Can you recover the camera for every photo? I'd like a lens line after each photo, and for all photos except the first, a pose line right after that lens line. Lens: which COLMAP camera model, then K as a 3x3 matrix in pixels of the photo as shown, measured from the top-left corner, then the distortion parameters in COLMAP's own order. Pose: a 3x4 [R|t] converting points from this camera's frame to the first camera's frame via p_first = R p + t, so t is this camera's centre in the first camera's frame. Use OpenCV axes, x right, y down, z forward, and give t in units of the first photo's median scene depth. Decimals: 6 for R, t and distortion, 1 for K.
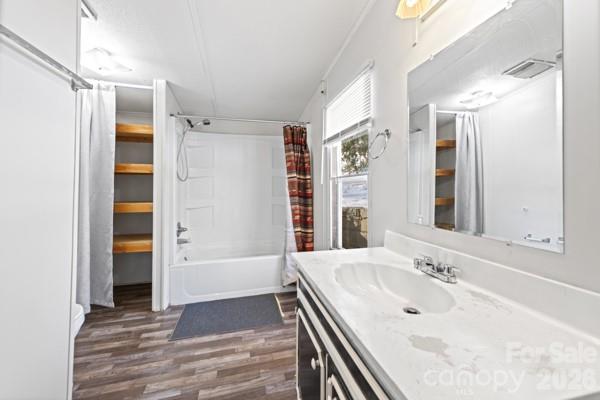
lens RADIAL K [[239.9, 0, 303.1], [0, 239.9, 183.0], [0, 0, 1]] dist [0.000856, 0.000124]
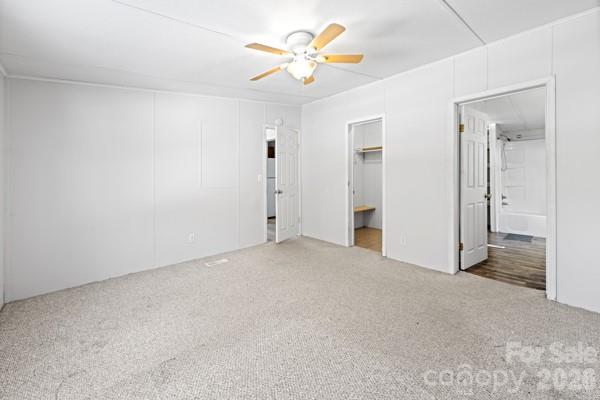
lens RADIAL K [[248.2, 0, 303.0], [0, 248.2, 172.6], [0, 0, 1]] dist [0.000136, -0.000007]
pose [[0.467712, -0.010893, -0.883814, 0.491719], [0.015259, 0.999875, -0.004248, -0.010543], [0.883749, -0.011499, 0.467820, -1.341474]]
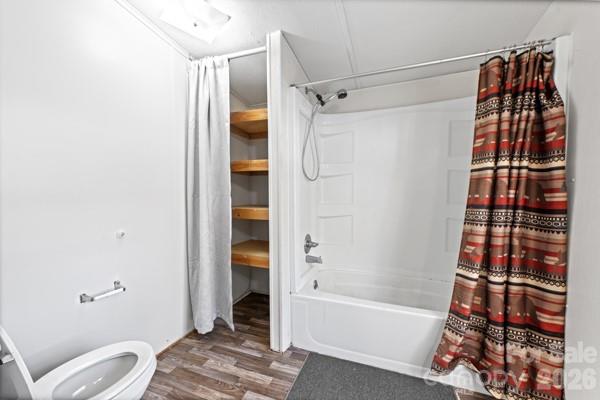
lens RADIAL K [[235.7, 0, 301.2], [0, 235.7, 202.9], [0, 0, 1]] dist [0.000903, 0.000028]
pose [[0.811201, 0.030943, -0.583948, -0.104537], [0.007146, 0.998000, 0.062810, 0.015425], [0.584723, -0.055125, 0.809358, 0.409520]]
